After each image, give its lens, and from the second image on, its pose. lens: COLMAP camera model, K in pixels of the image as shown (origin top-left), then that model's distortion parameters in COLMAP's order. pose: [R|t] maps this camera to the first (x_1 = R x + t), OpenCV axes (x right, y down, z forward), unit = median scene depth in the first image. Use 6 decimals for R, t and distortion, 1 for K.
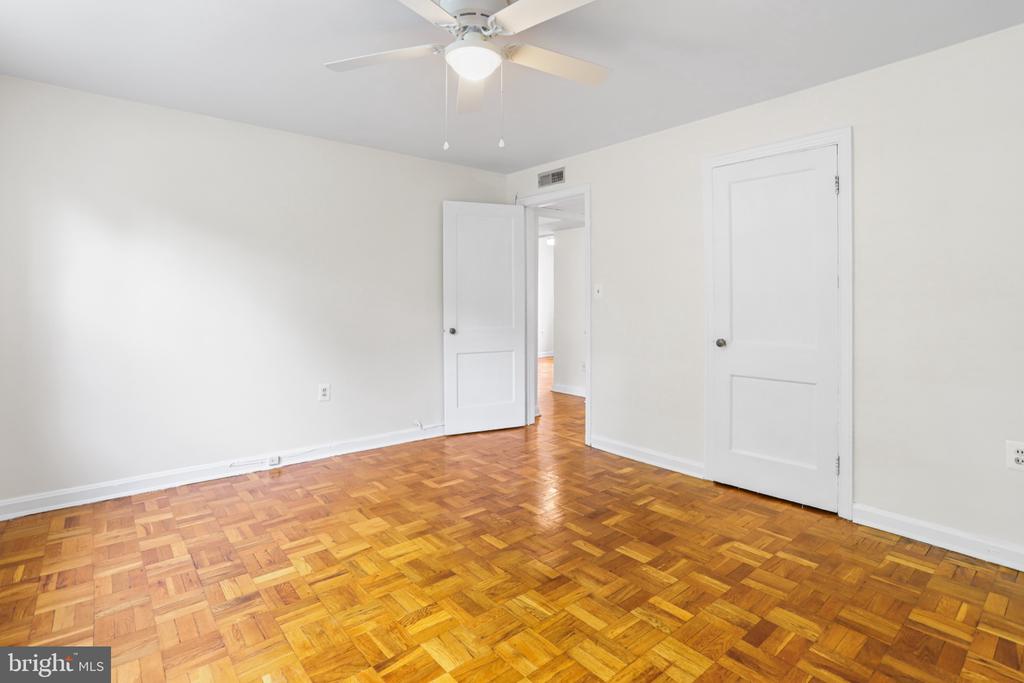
lens RADIAL K [[512.2, 0, 509.2], [0, 512.2, 300.5], [0, 0, 1]] dist [-0.045366, 0.025339]
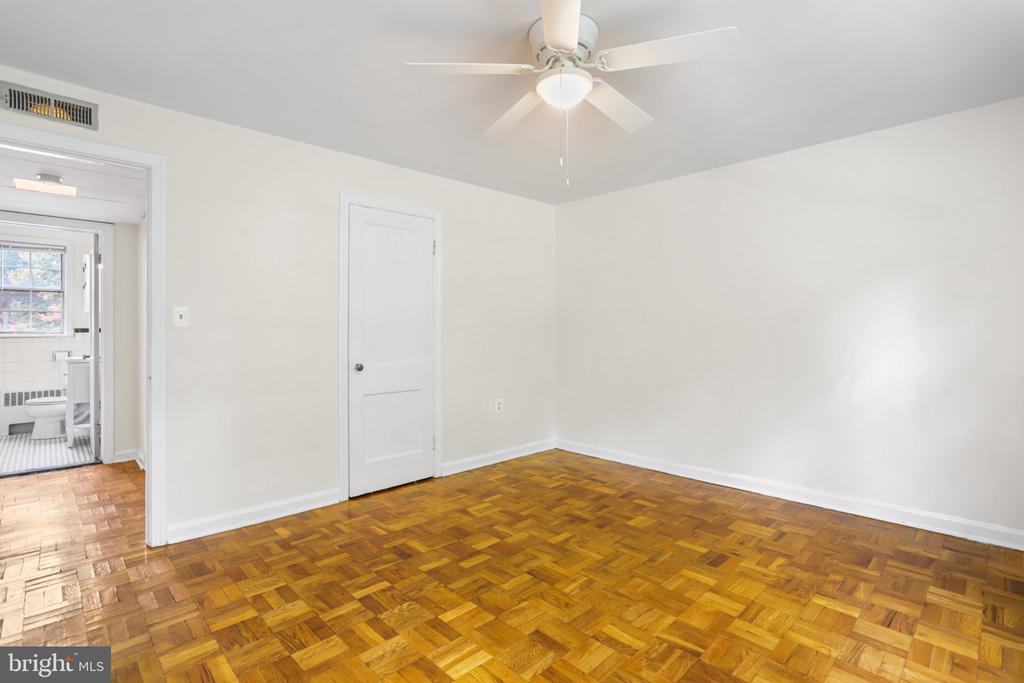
lens RADIAL K [[497.2, 0, 510.6], [0, 497.2, 334.5], [0, 0, 1]] dist [-0.056974, 0.031144]
pose [[-0.075254, -0.011150, 0.997102, -0.840424], [0.004823, 0.999922, 0.011546, 0.002430], [-0.997153, 0.005678, -0.075194, 0.964298]]
